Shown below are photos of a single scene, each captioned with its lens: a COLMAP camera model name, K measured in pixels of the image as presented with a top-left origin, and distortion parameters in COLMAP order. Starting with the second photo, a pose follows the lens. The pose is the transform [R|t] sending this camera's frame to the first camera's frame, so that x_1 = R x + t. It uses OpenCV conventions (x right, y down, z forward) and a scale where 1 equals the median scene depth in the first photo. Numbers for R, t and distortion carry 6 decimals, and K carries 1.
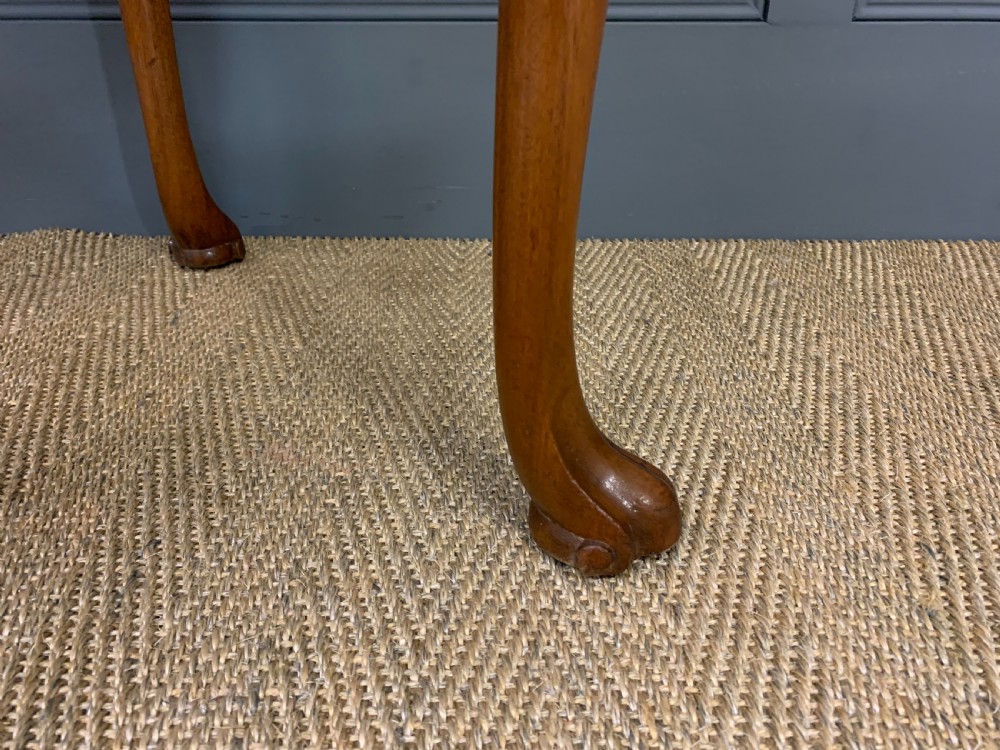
lens RADIAL K [[758.2, 0, 489.9], [0, 758.2, 375.2], [0, 0, 1]] dist [-0.011794, 0.024164]
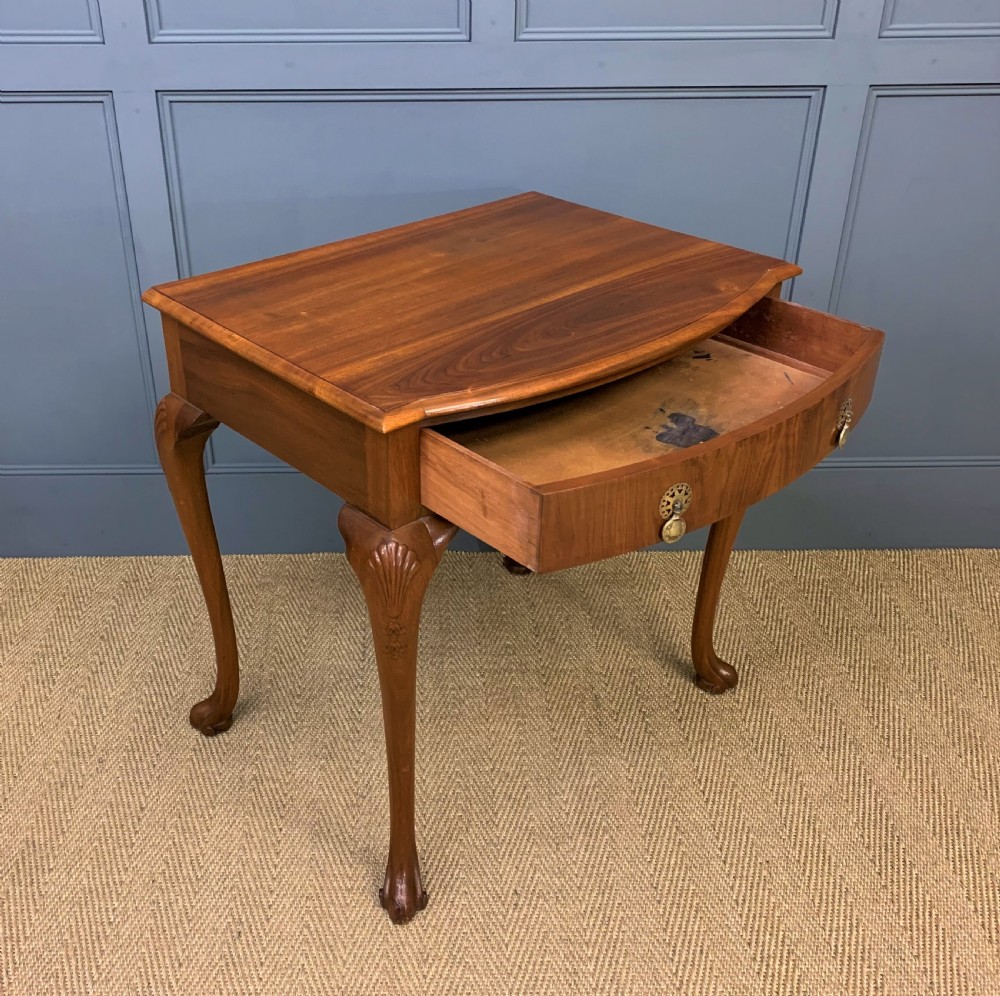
lens RADIAL K [[1092.7, 0, 438.5], [0, 1092.7, 479.9], [0, 0, 1]] dist [0.012530, 0.000000]
pose [[0.999352, -0.014850, 0.032795, -1.088969], [0.014775, 0.999888, 0.002503, -0.649320], [-0.032828, -0.002017, 0.999459, -3.413882]]
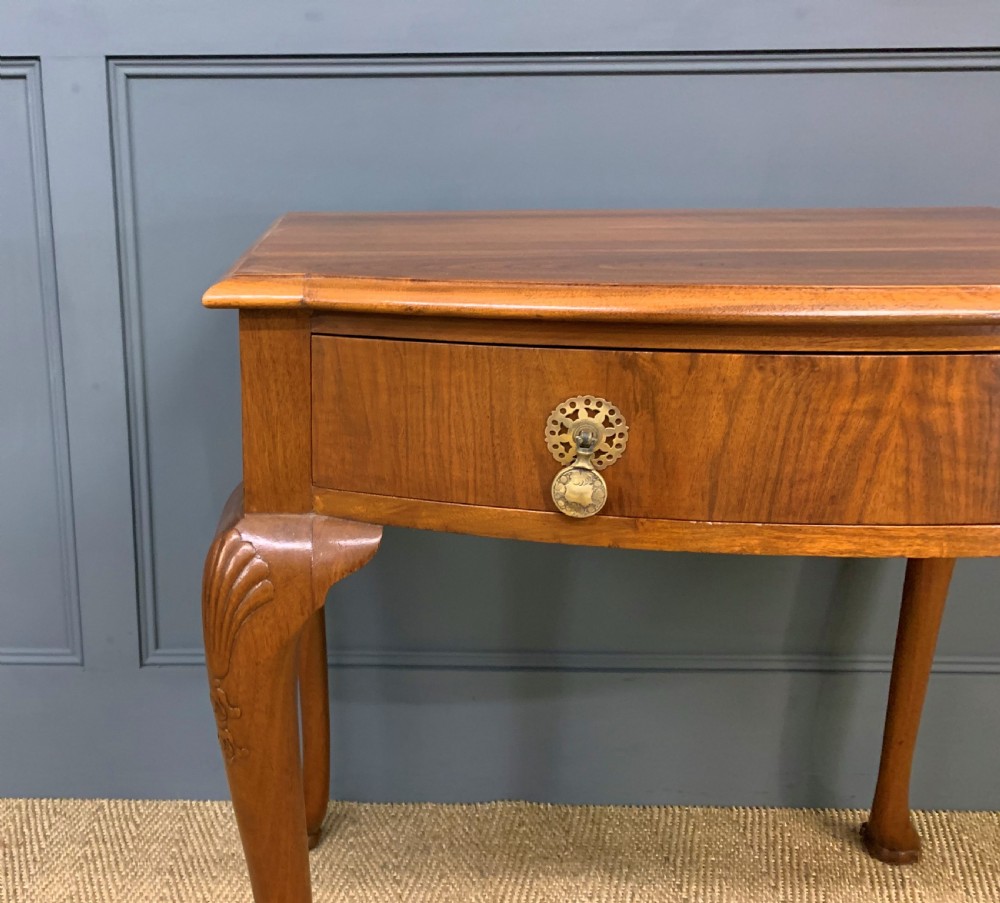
lens RADIAL K [[1007.3, 0, 318.2], [0, 1007.3, 408.3], [0, 0, 1]] dist [0.008116, 0.000000]
pose [[0.999844, 0.000322, -0.017641, -1.421753], [-0.004865, 0.966095, -0.258141, -0.650194], [0.016959, 0.258187, 0.965946, -1.461483]]
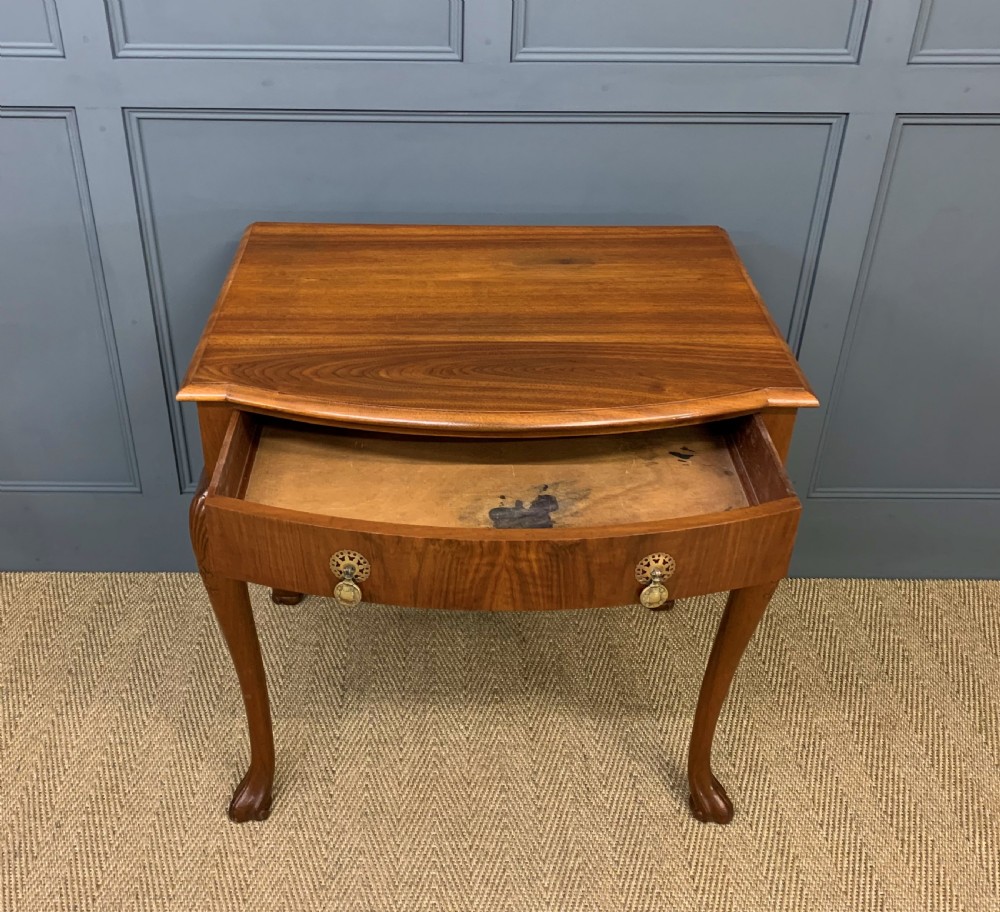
lens RADIAL K [[1070.3, 0, 449.5], [0, 1070.3, 422.4], [0, 0, 1]] dist [0.008549, 0.000000]
pose [[0.999684, 0.001975, 0.025065, -0.950649], [-0.003087, 0.999008, 0.044419, -1.182982], [-0.024953, -0.044483, 0.998698, -3.066283]]
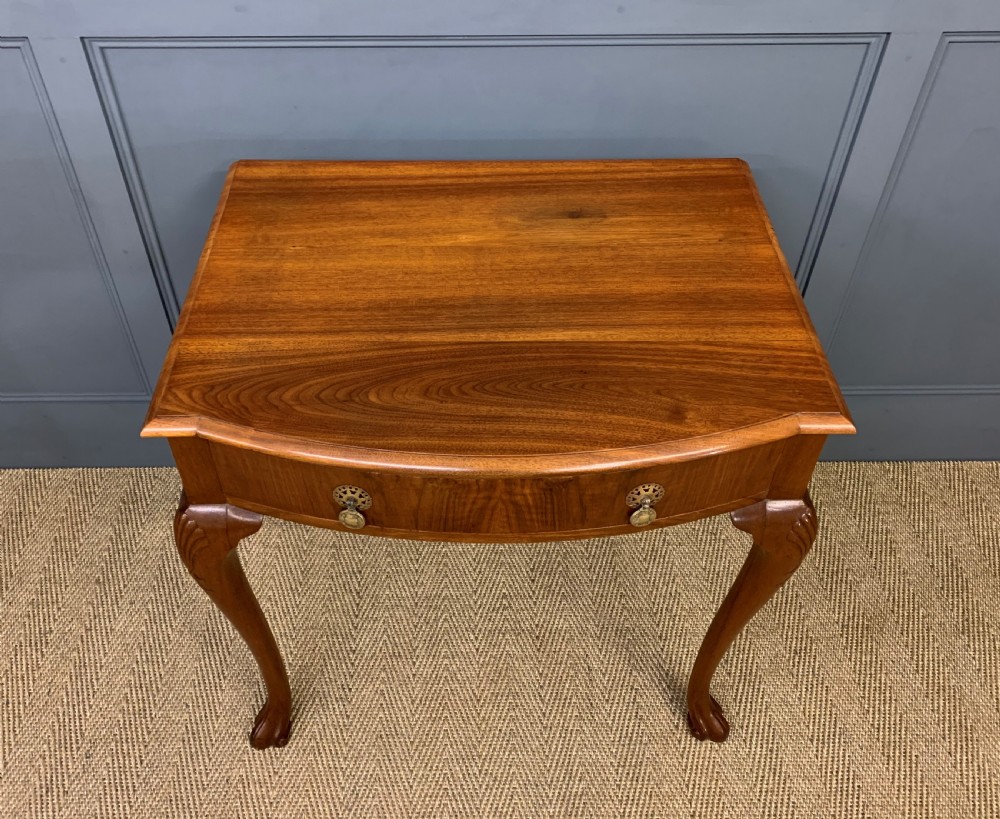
lens RADIAL K [[898.9, 0, 476.5], [0, 898.9, 353.0], [0, 0, 1]] dist [-0.009240, 0.031141]
pose [[0.999406, -0.017424, 0.029749, -0.869050], [0.009697, 0.970114, 0.242454, -1.808059], [-0.033084, -0.242021, 0.969707, -2.272285]]
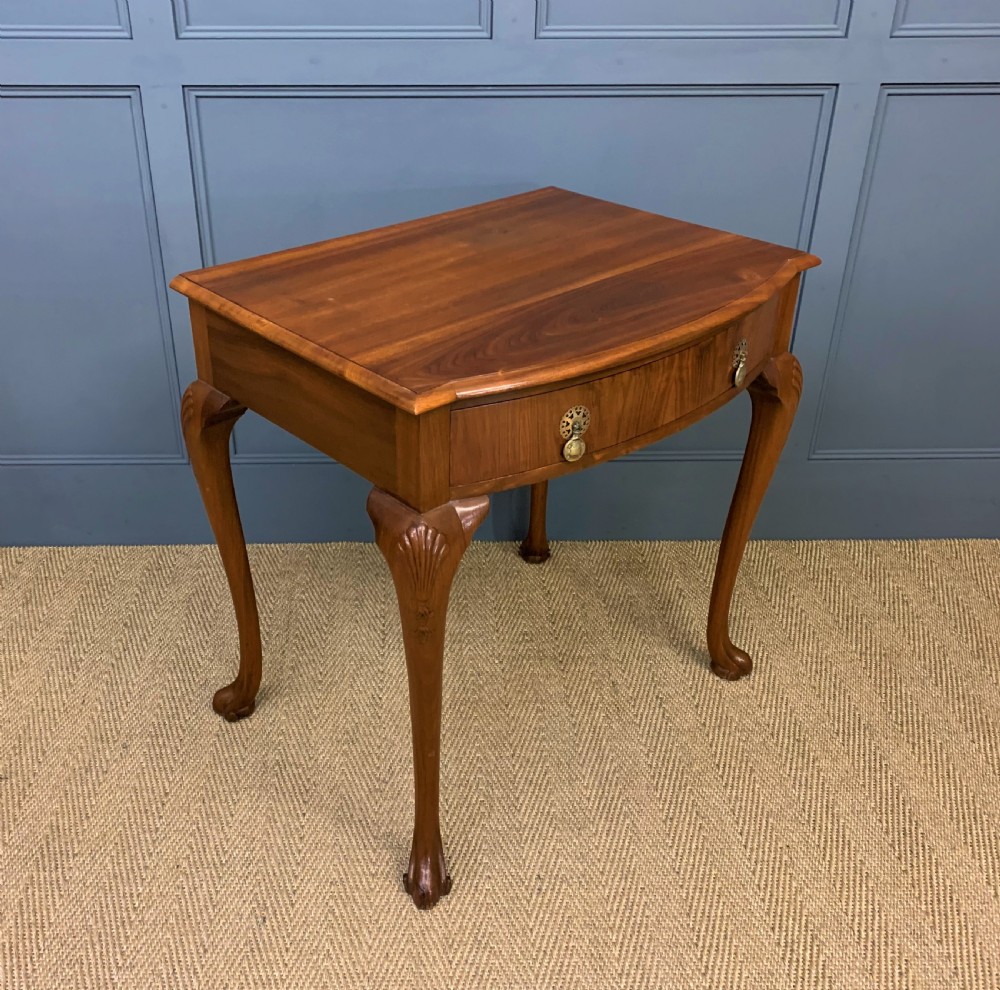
lens RADIAL K [[1039.7, 0, 447.8], [0, 1039.7, 467.3], [0, 0, 1]] dist [0.010144, 0.000000]
pose [[0.999129, -0.012488, 0.039808, -1.154823], [0.012867, 0.999874, -0.009287, -0.608844], [-0.039687, 0.009791, 0.999164, -3.273302]]
